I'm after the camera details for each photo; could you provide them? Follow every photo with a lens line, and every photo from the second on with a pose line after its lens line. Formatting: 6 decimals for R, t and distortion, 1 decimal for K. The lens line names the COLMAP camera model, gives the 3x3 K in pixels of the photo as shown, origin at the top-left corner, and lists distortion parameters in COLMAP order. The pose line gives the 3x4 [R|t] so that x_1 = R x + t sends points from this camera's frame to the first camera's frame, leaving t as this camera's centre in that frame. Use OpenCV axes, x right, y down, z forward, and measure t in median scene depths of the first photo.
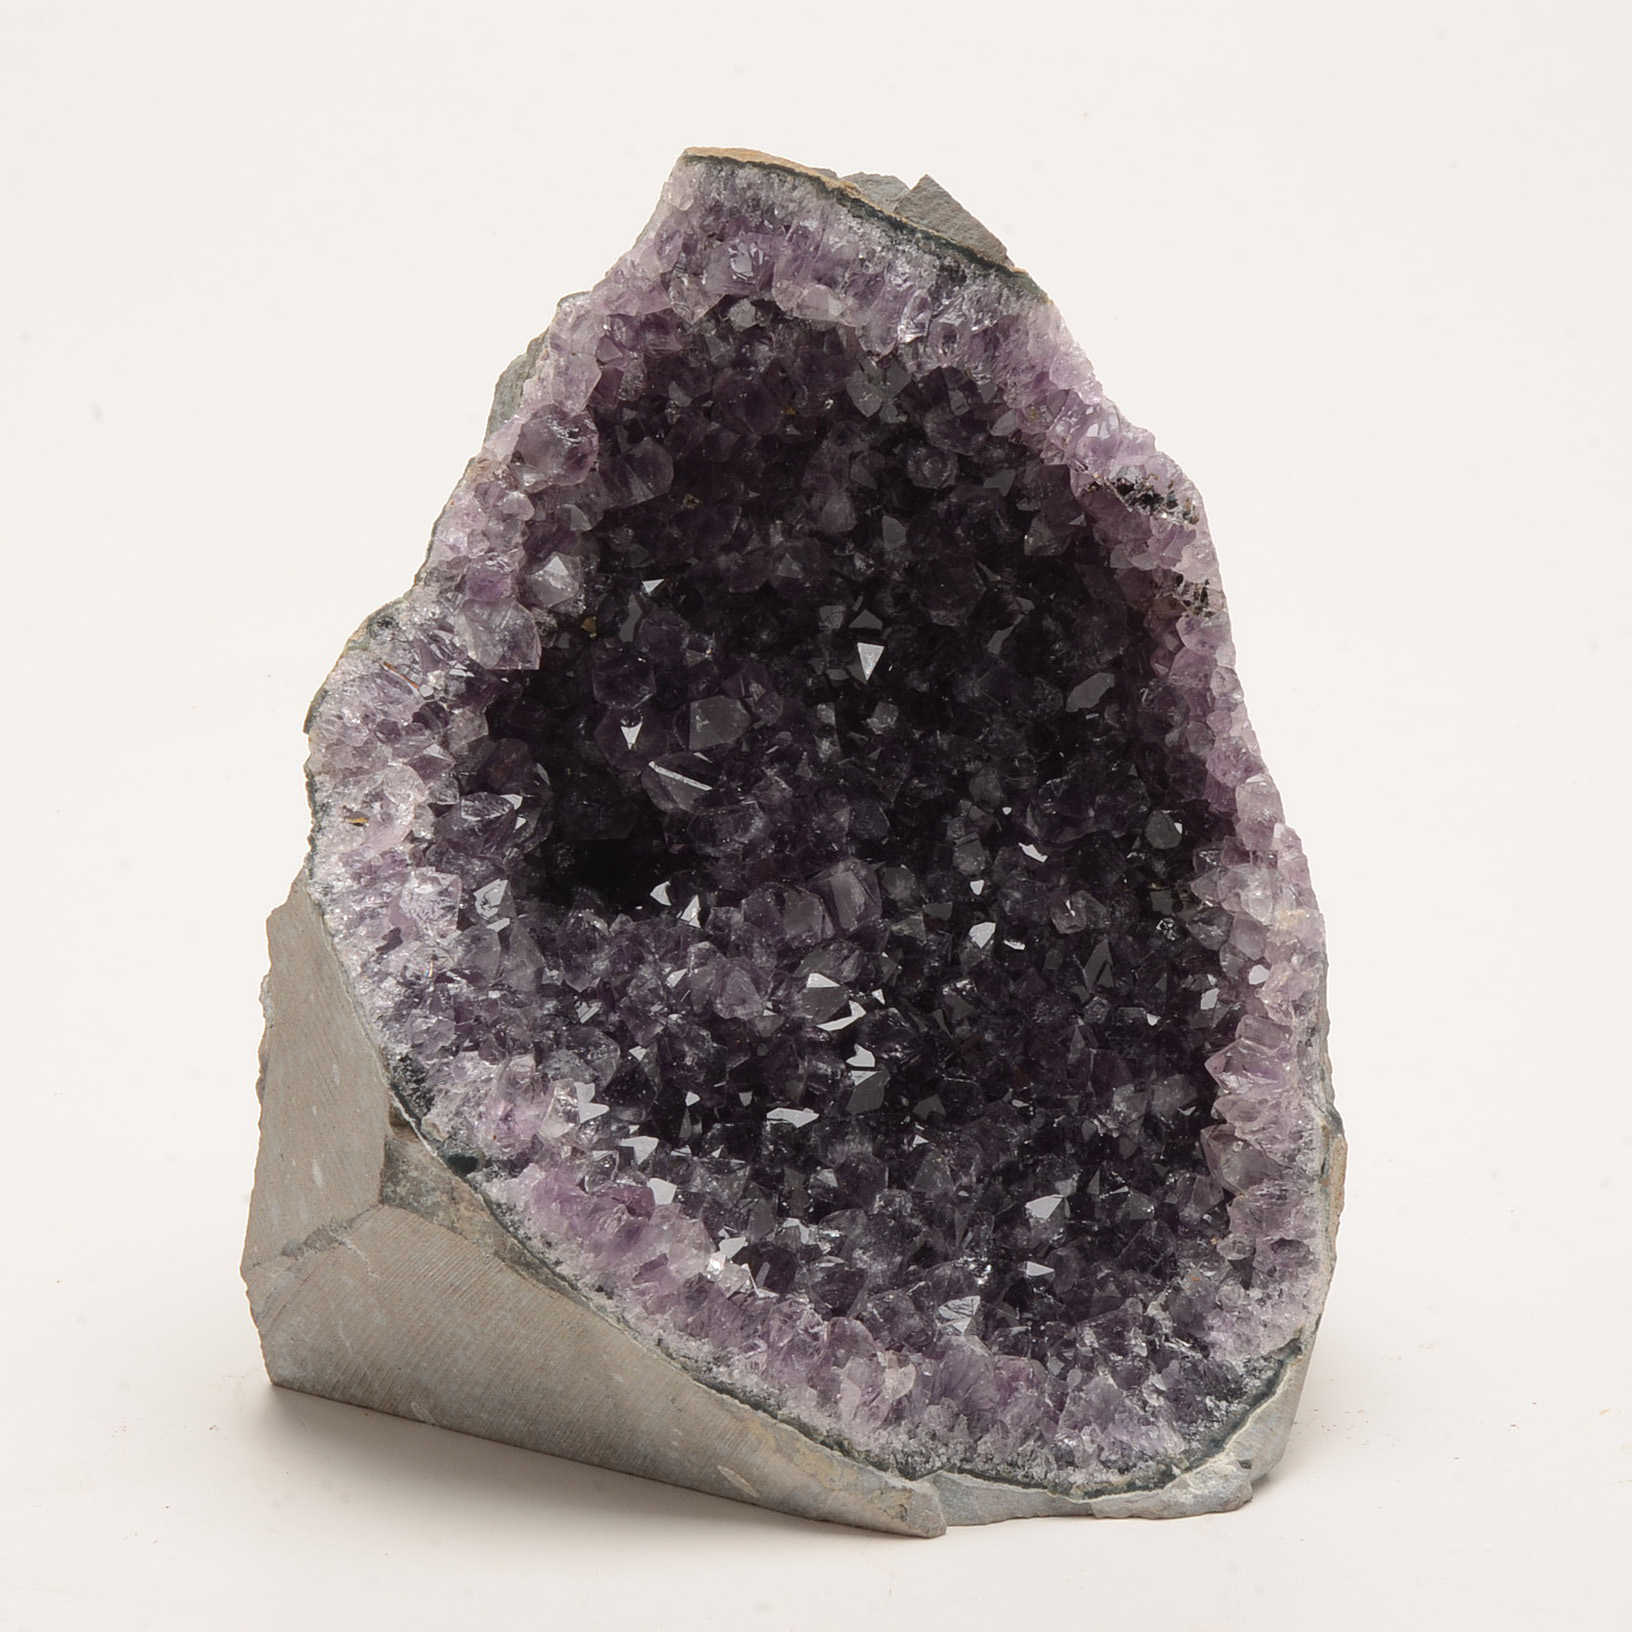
lens RADIAL K [[4281.1, 0, 800.9], [0, 4281.1, 811.1], [0, 0, 1]] dist [-0.121602, 0.000000]
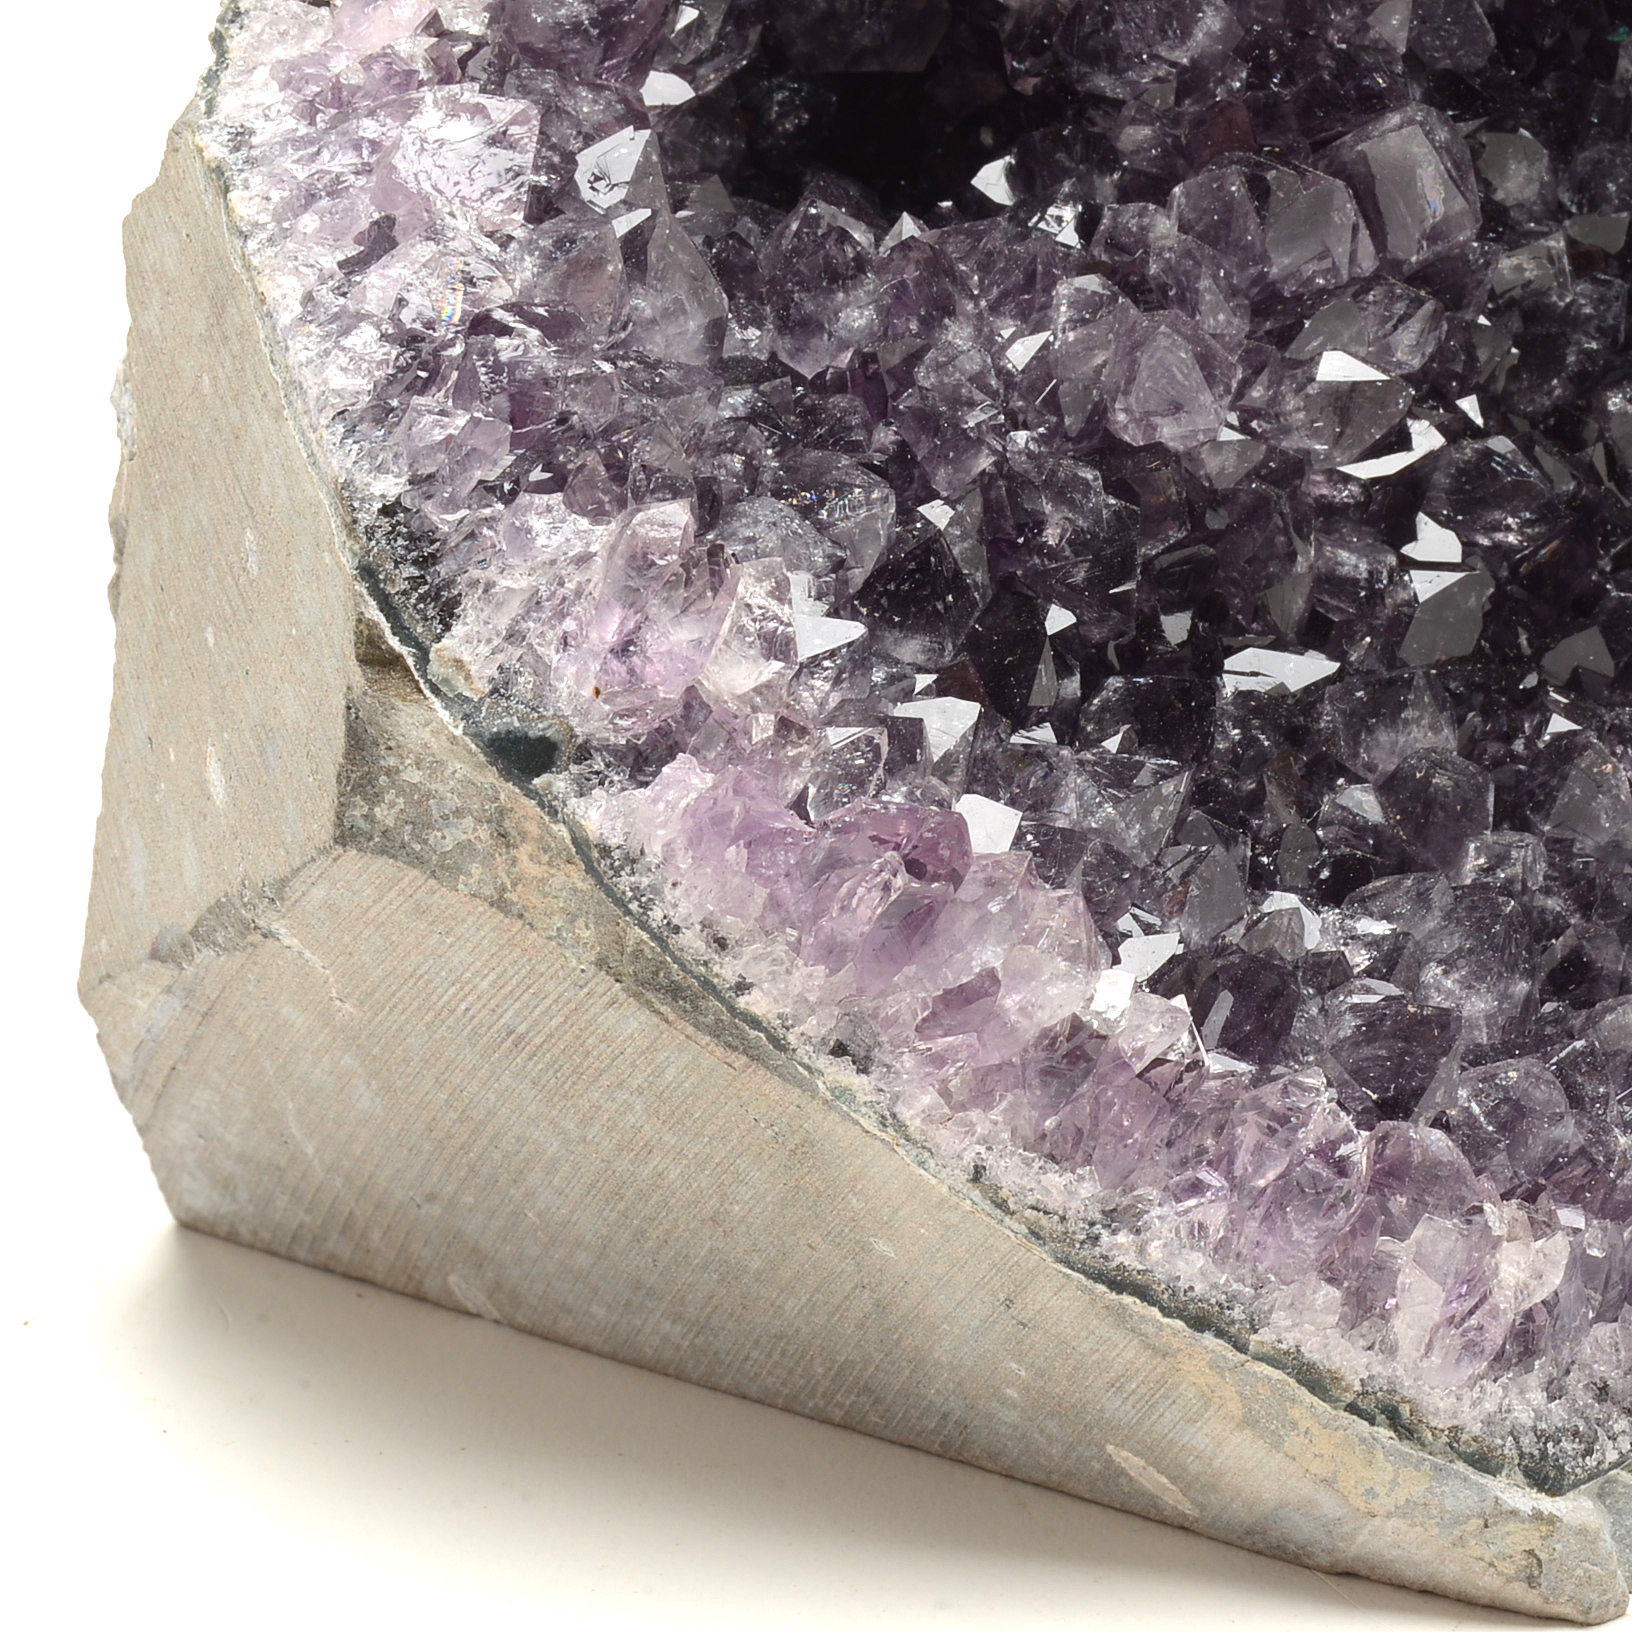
lens RADIAL K [[4931.2, 0, 812.9], [0, 4931.2, 831.1], [0, 0, 1]] dist [0.087225, 0.000000]
pose [[0.997453, 0.013328, -0.070072, -0.014768], [-0.007733, 0.996804, 0.079512, 0.048719], [0.070908, -0.078768, 0.994368, 0.489463]]
